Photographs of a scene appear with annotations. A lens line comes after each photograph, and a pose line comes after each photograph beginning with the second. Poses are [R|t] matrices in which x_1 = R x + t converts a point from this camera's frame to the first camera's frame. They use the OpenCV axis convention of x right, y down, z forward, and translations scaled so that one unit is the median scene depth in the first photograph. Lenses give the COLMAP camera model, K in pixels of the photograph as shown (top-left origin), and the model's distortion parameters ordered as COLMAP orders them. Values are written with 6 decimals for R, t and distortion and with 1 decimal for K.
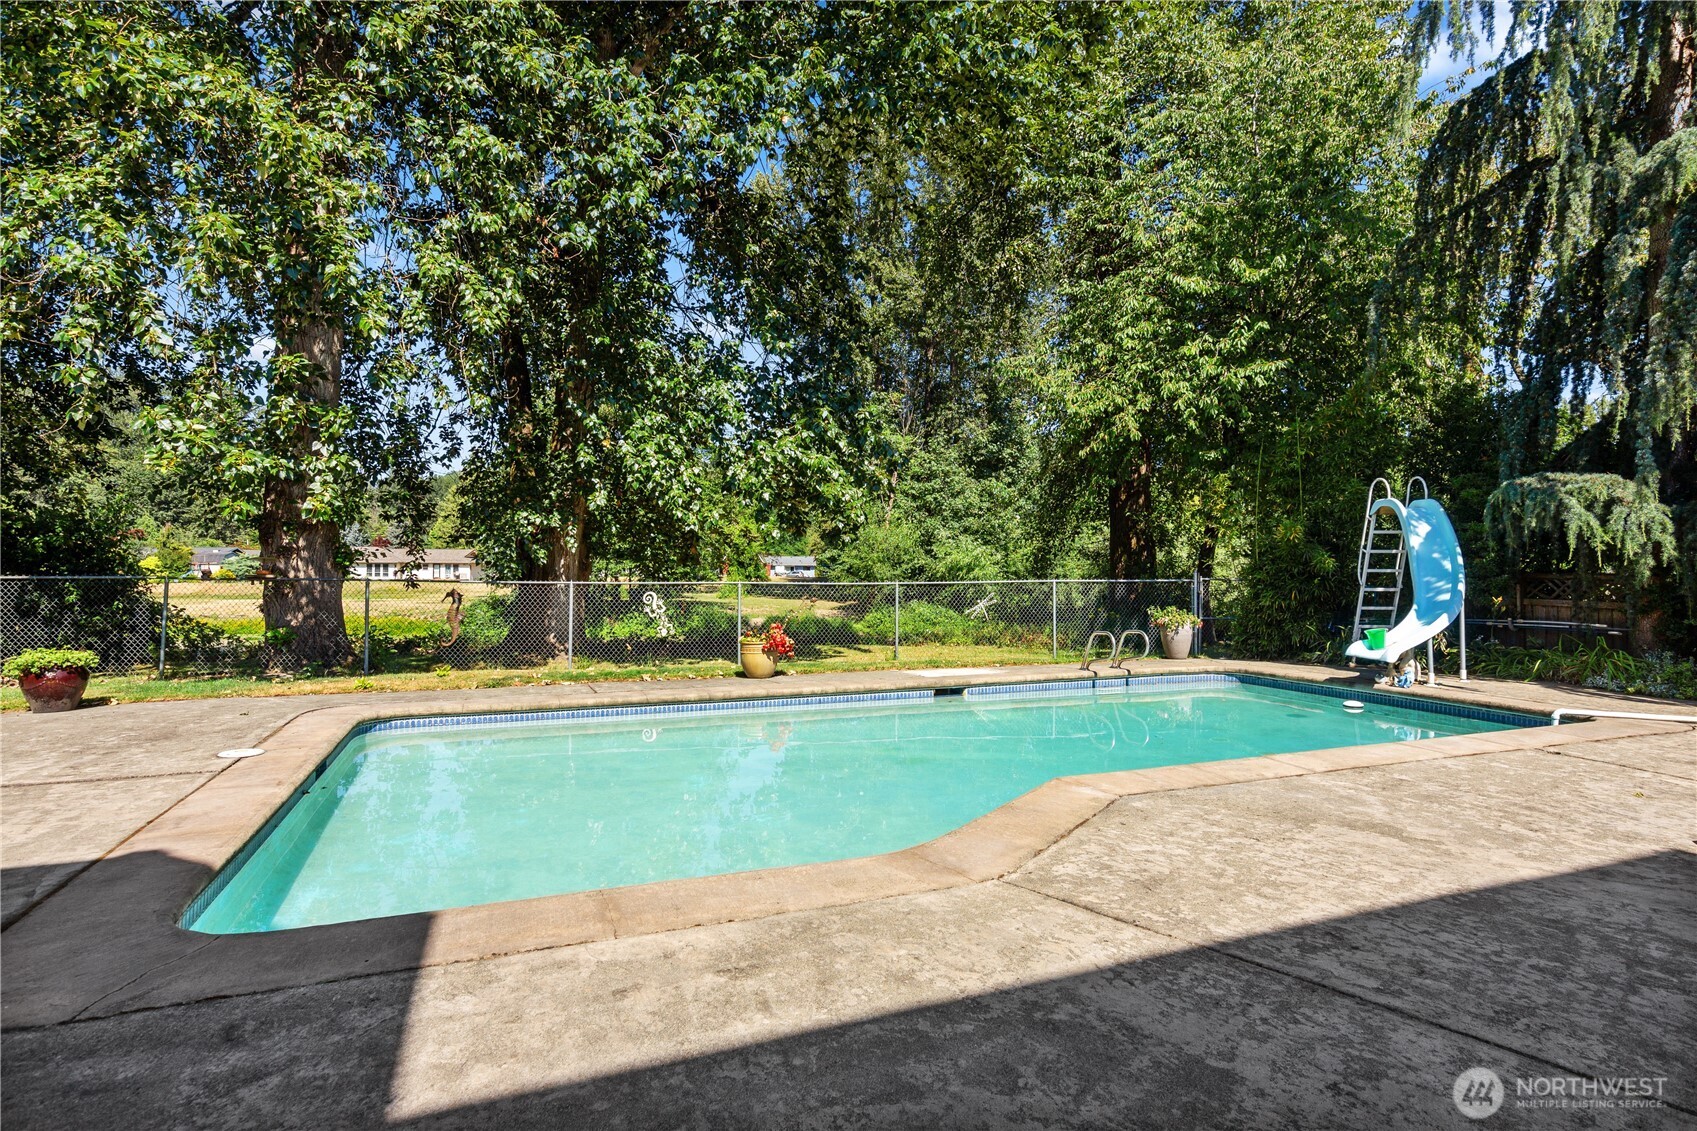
lens RADIAL K [[860.1, 0, 851.1], [0, 860.1, 570.0], [0, 0, 1]] dist [-0.006341, 0.003910]
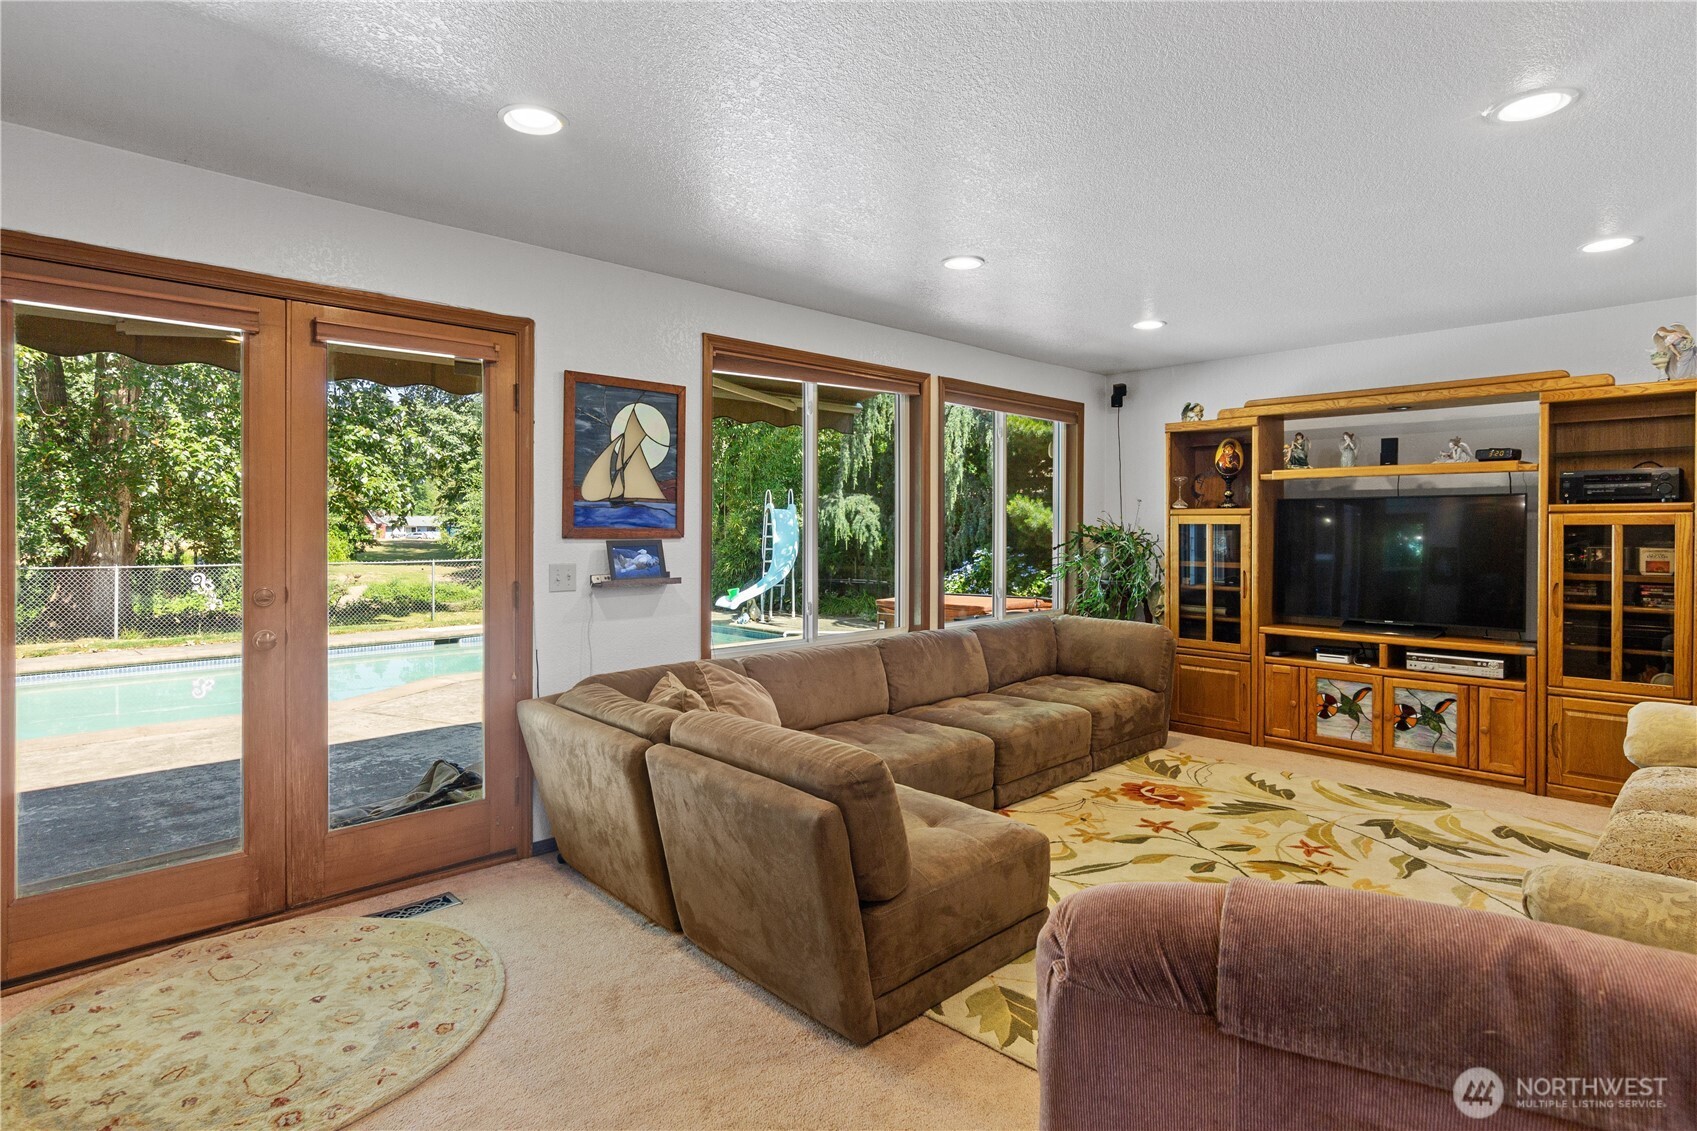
lens RADIAL K [[873.5, 0, 856.9], [0, 873.5, 557.4], [0, 0, 1]] dist [-0.001749, 0.000424]
pose [[0.925563, -0.016900, 0.378217, 0.204470], [0.003492, 0.999342, 0.036109, -0.049206], [-0.378578, -0.032101, 0.925013, -0.617531]]
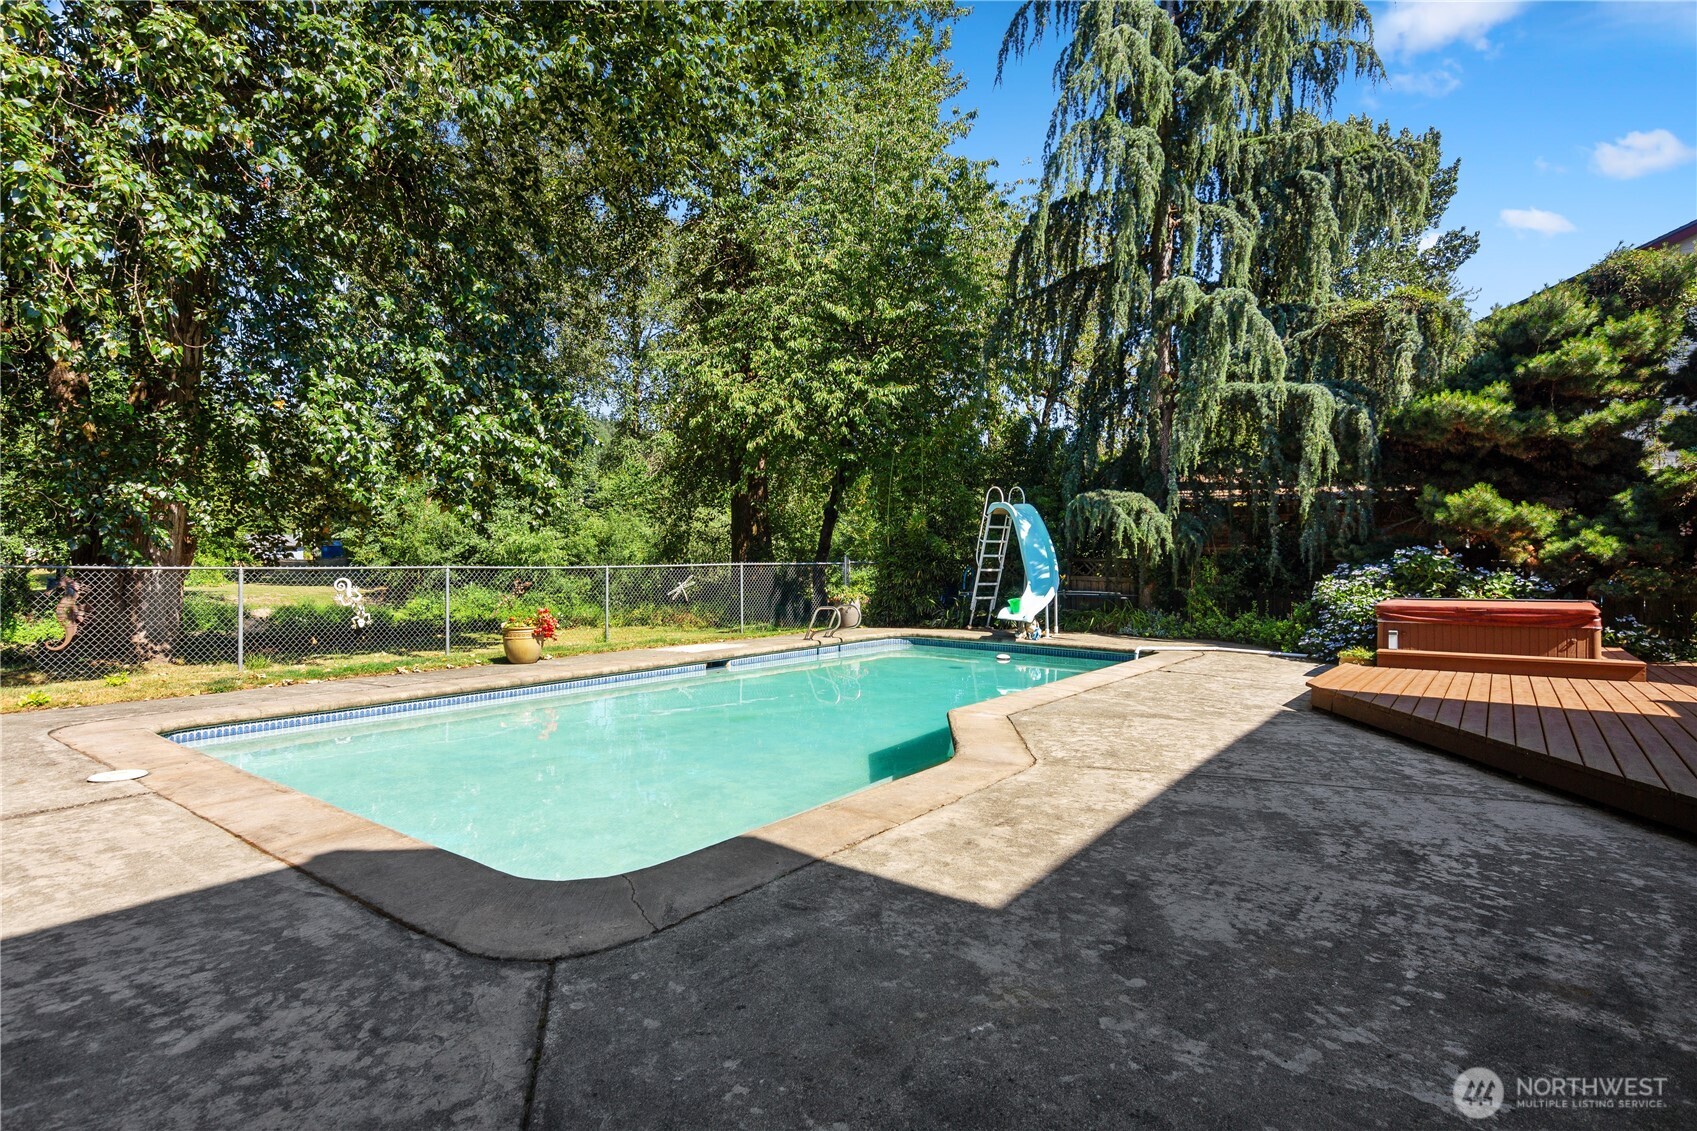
lens RADIAL K [[860.1, 0, 851.1], [0, 860.1, 570.0], [0, 0, 1]] dist [-0.006341, 0.003910]
pose [[0.860073, -0.006763, 0.510127, -0.312566], [-0.003855, 0.999797, 0.019754, -0.003260], [-0.510157, -0.018956, 0.859872, -0.044628]]
